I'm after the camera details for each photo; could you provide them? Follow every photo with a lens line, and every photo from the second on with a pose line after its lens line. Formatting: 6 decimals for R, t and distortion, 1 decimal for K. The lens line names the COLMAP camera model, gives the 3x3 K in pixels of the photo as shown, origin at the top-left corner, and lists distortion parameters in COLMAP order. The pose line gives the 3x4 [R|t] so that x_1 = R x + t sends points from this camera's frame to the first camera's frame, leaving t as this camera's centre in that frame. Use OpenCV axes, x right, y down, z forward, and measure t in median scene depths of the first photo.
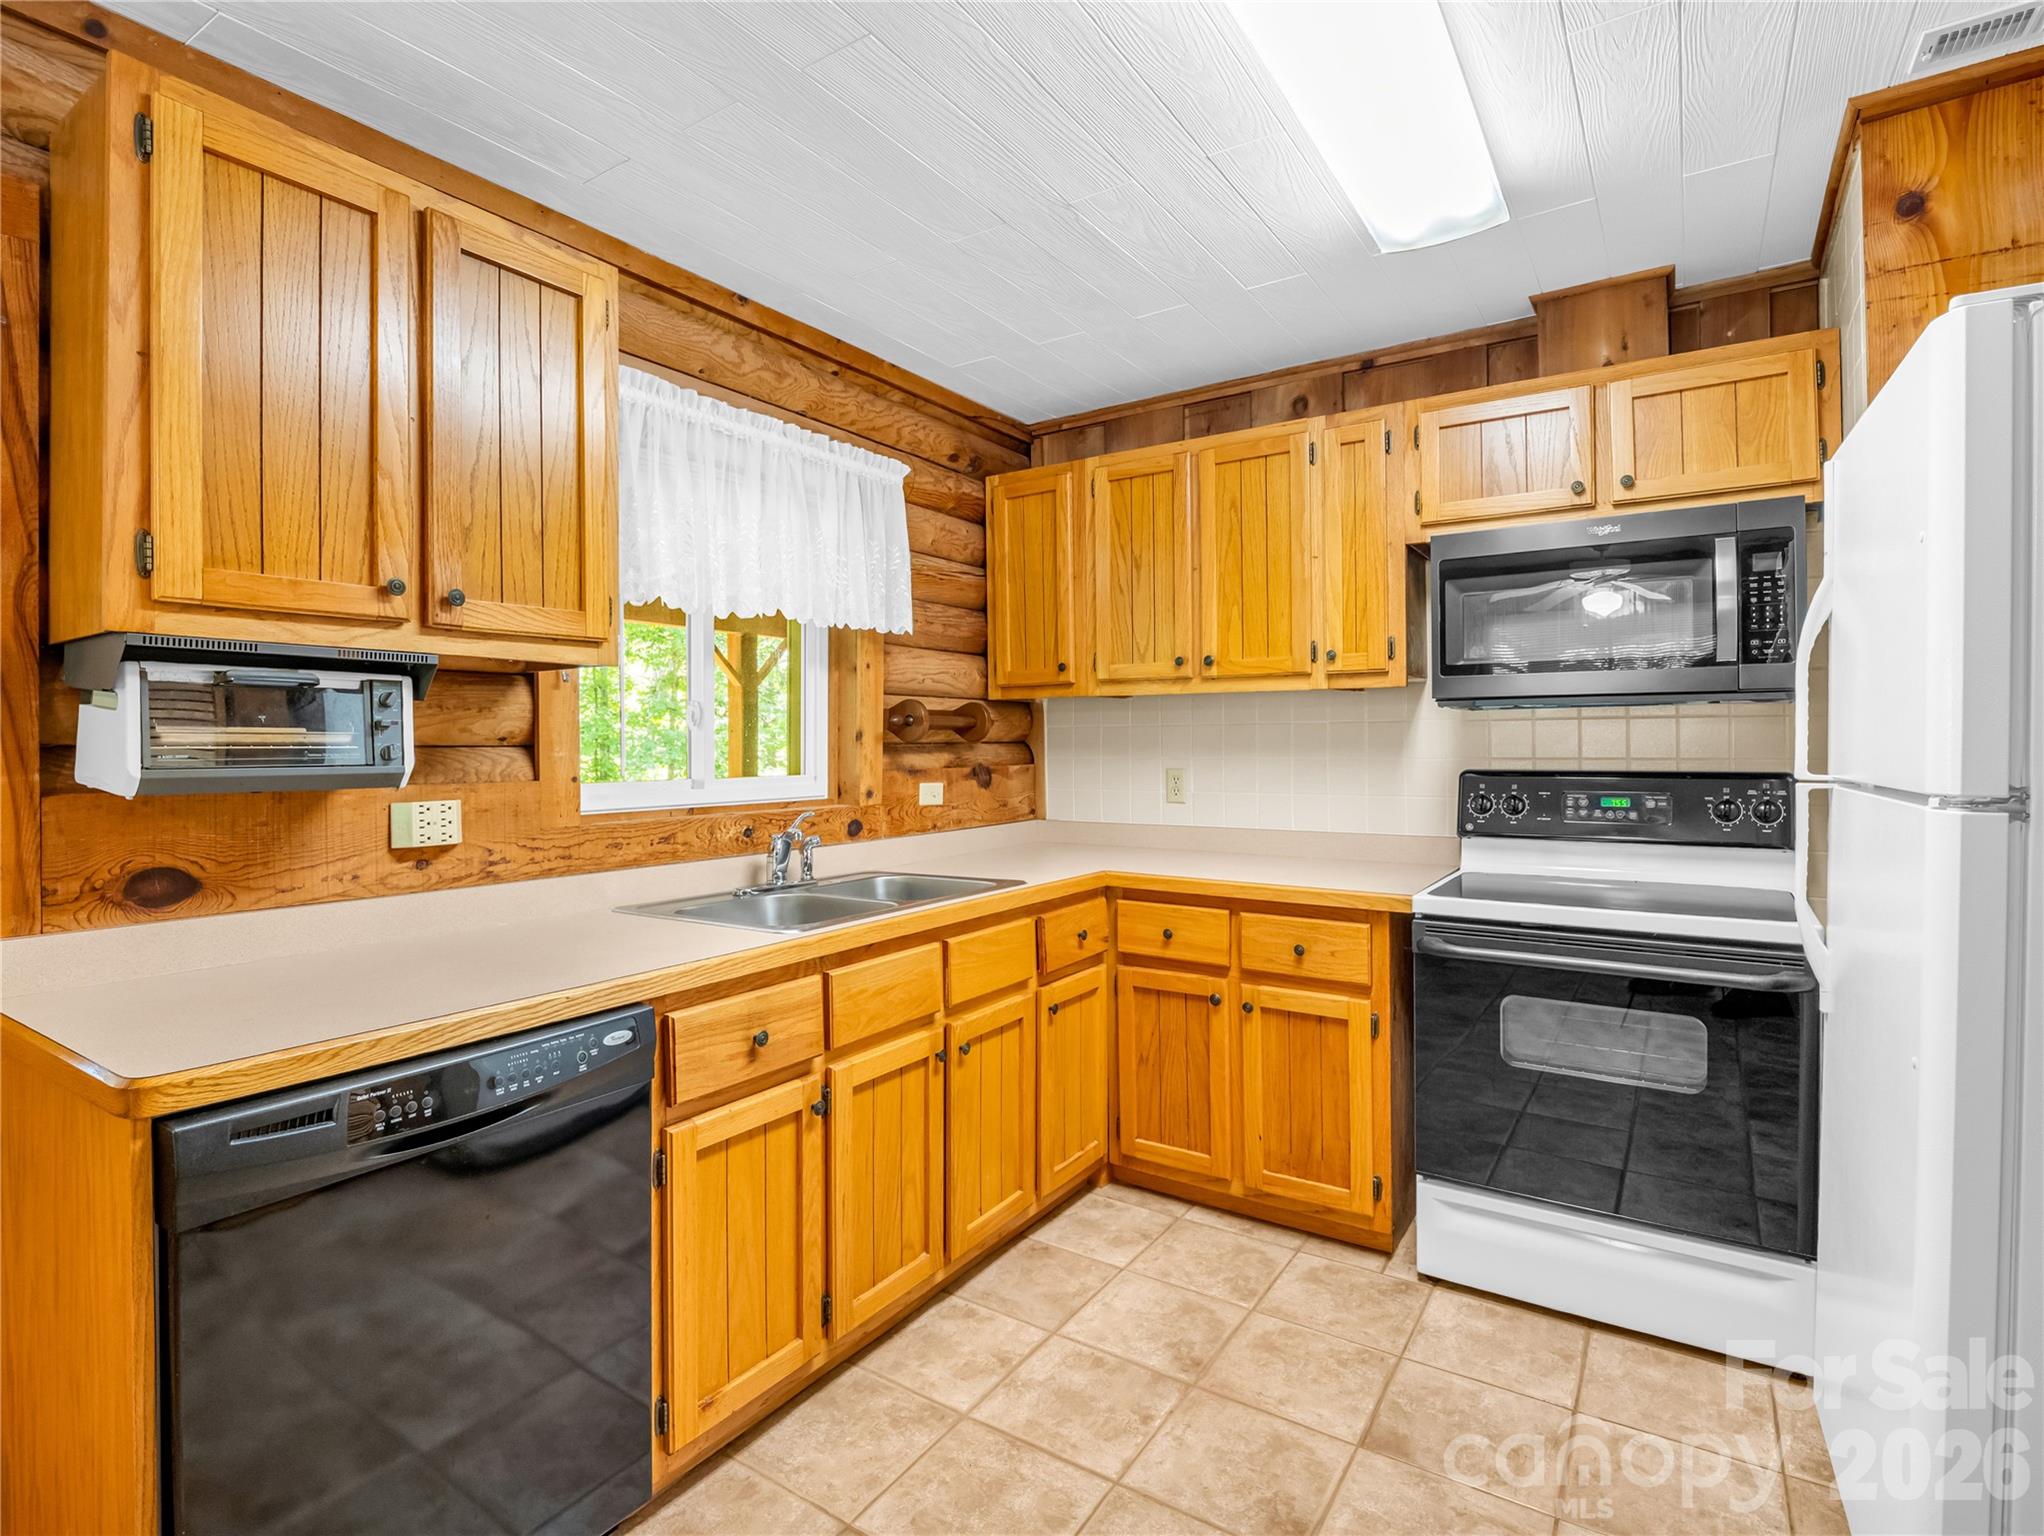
lens RADIAL K [[1017.4, 0, 1025.4], [0, 1017.4, 740.9], [0, 0, 1]] dist [-0.009760, -0.004630]
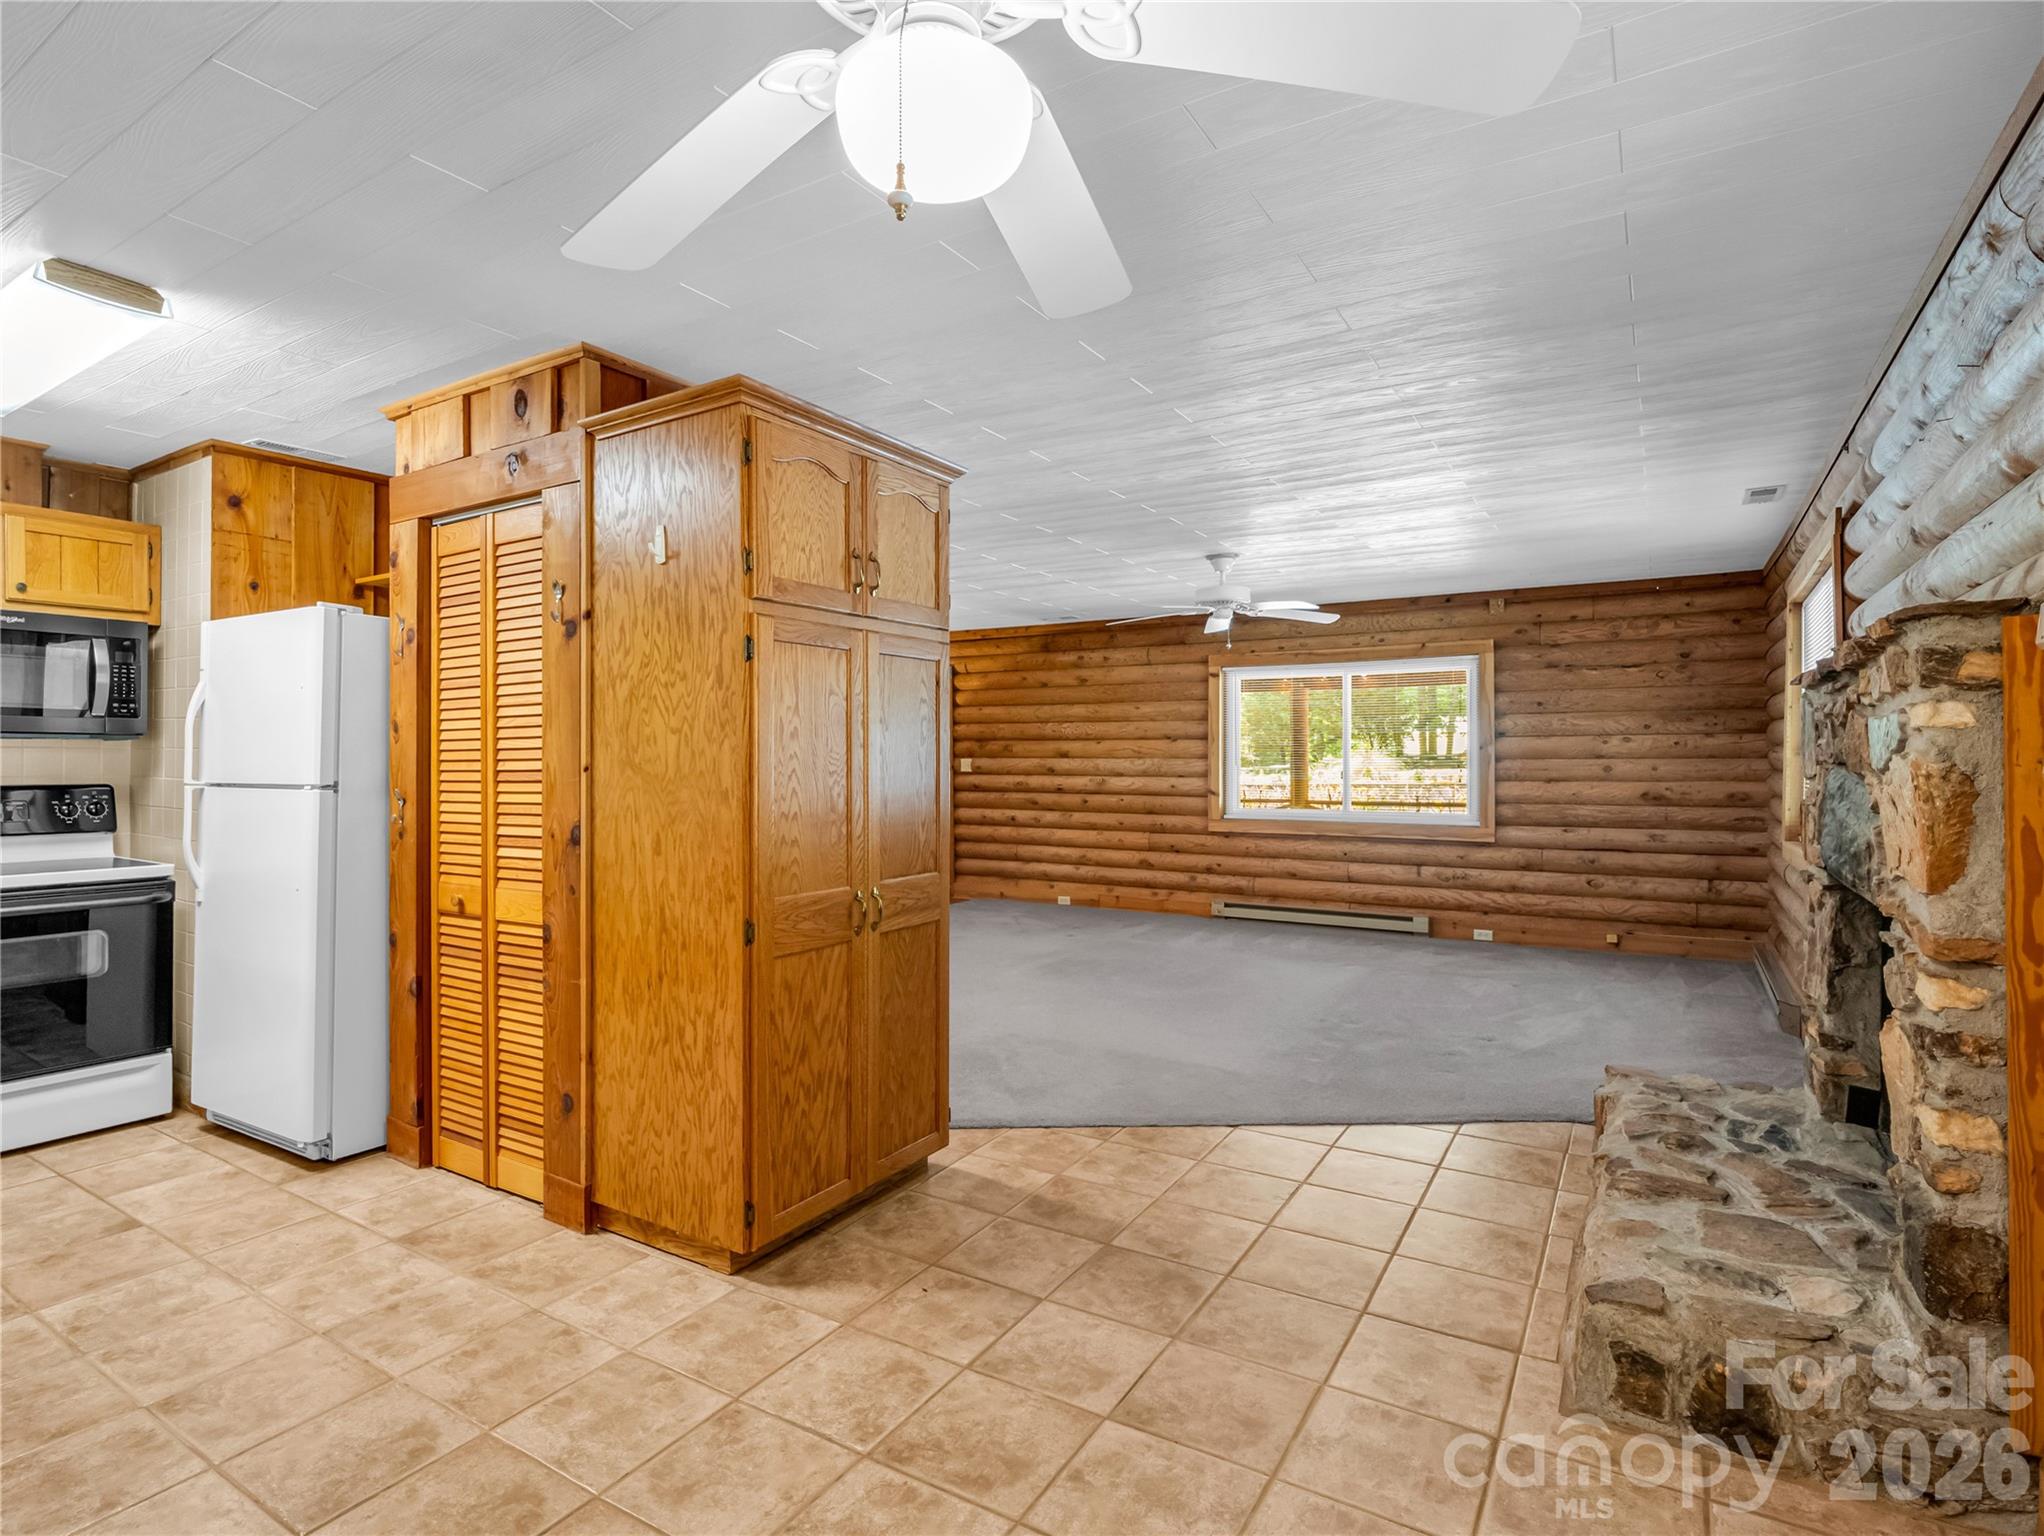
lens RADIAL K [[1017.4, 0, 1014.8], [0, 1017.4, 757.2], [0, 0, 1]] dist [-0.009760, -0.004630]
pose [[-0.047438, 0.010247, 0.998822, -0.847959], [-0.003445, 0.999940, -0.010422, 0.000856], [-0.998868, -0.003935, -0.047400, -0.338371]]
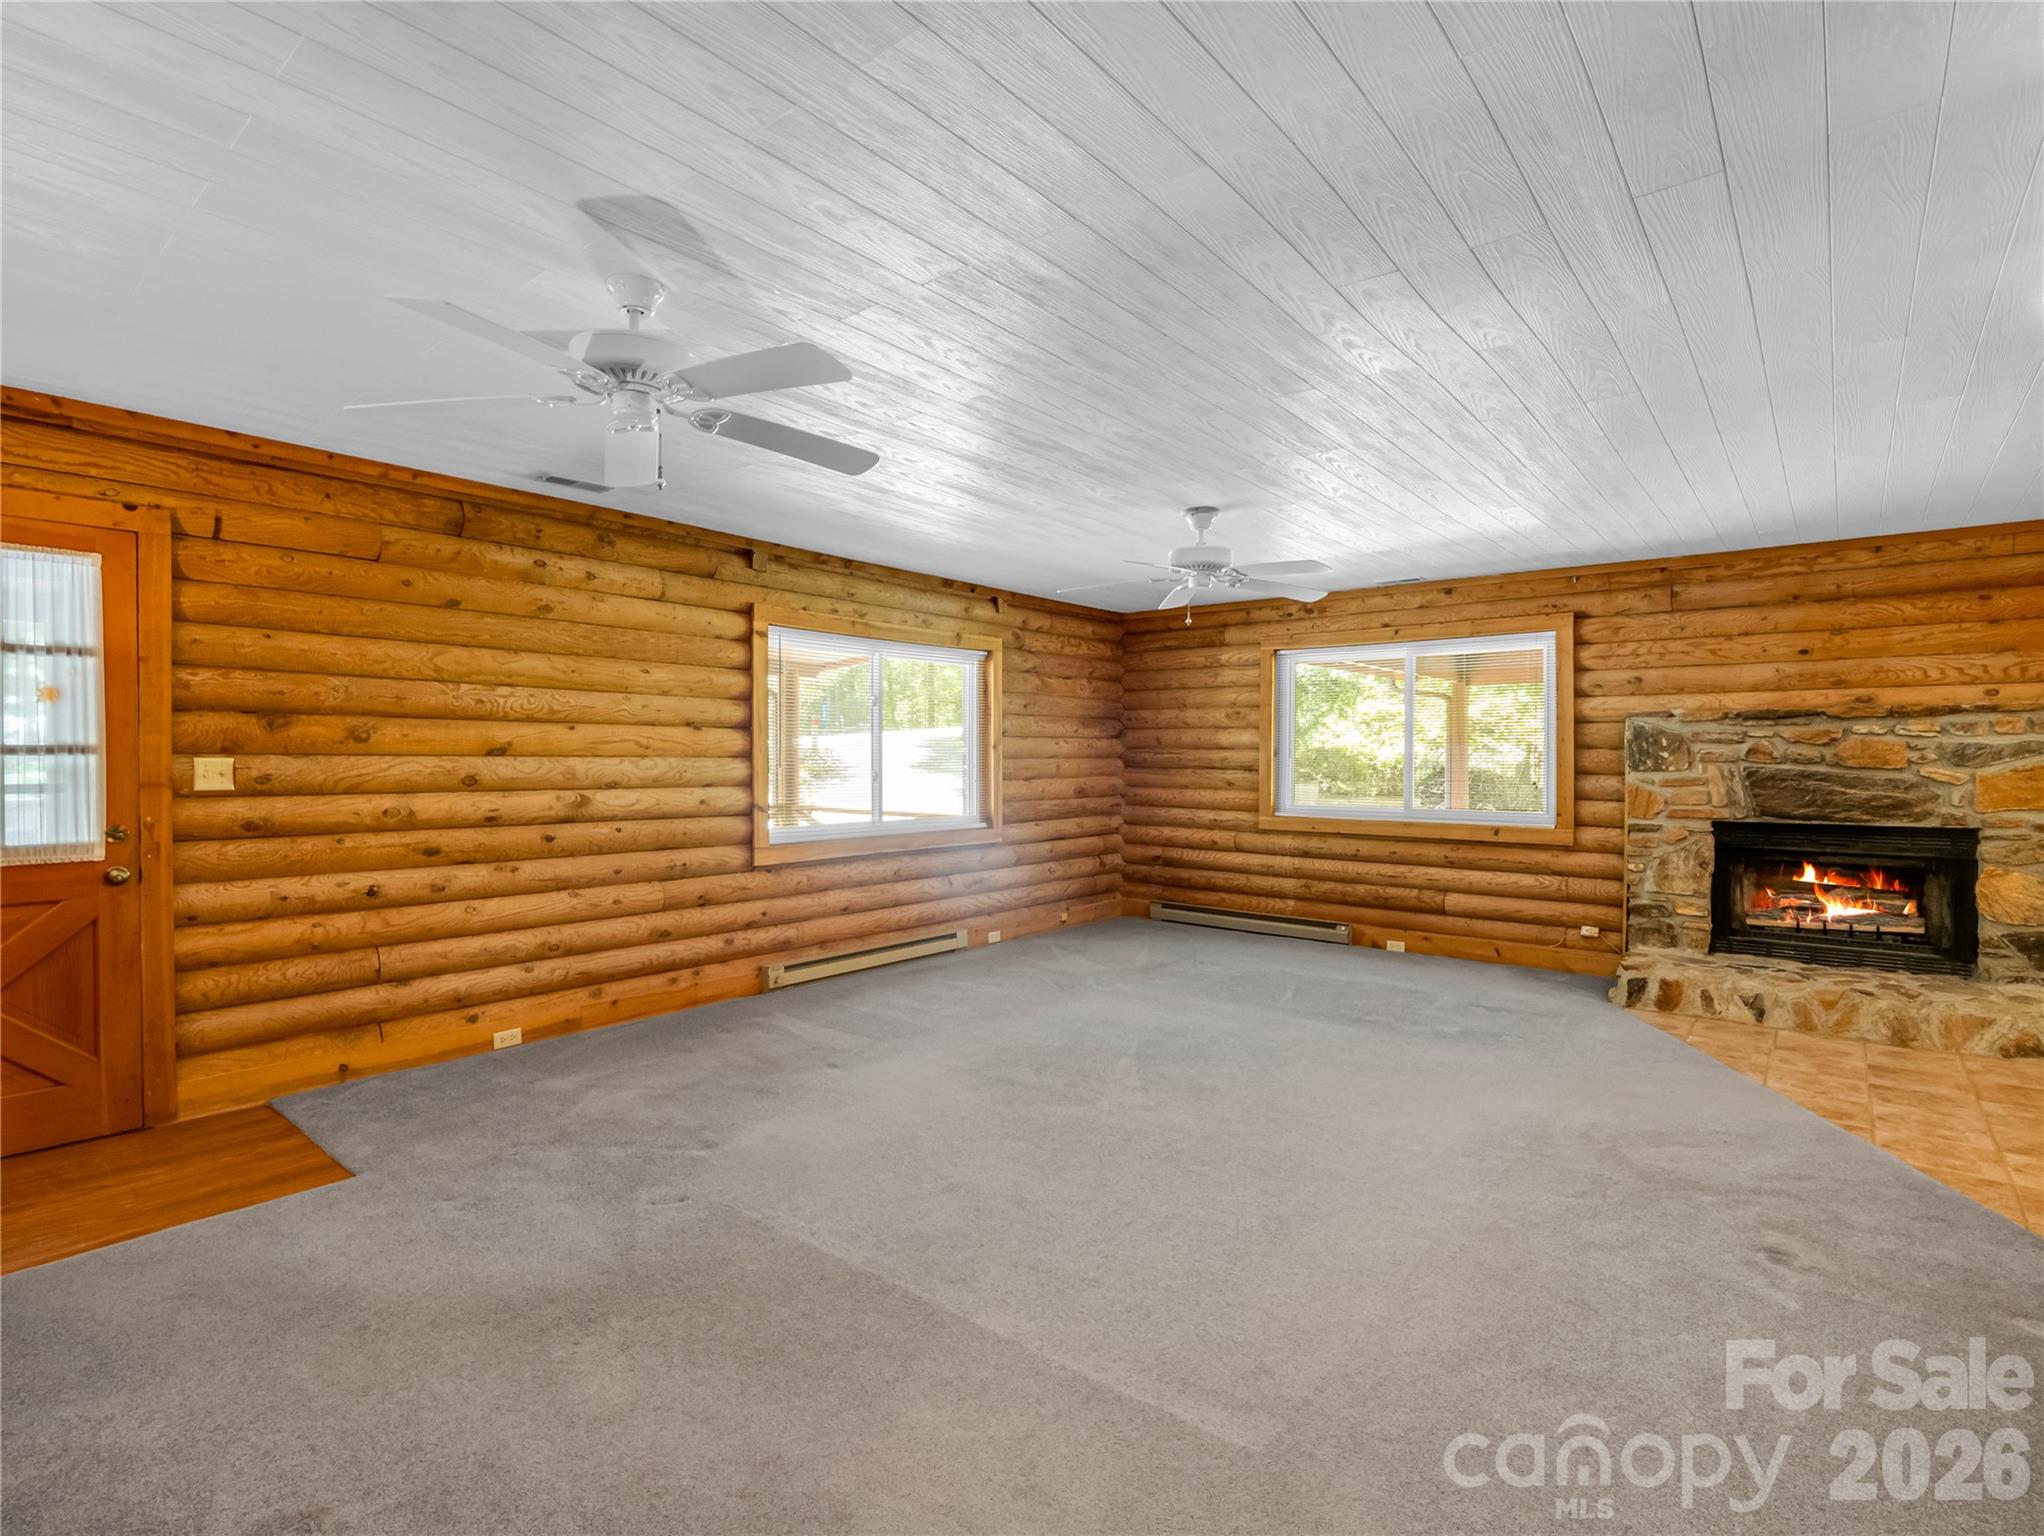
lens RADIAL K [[1017.4, 0, 1025.7], [0, 1017.4, 762.7], [0, 0, 1]] dist [-0.009760, -0.004630]
pose [[-0.995456, 0.005284, 0.095071, 1.507848], [0.005412, 0.999985, 0.001089, -0.018619], [-0.095064, 0.001598, -0.995470, 0.956027]]
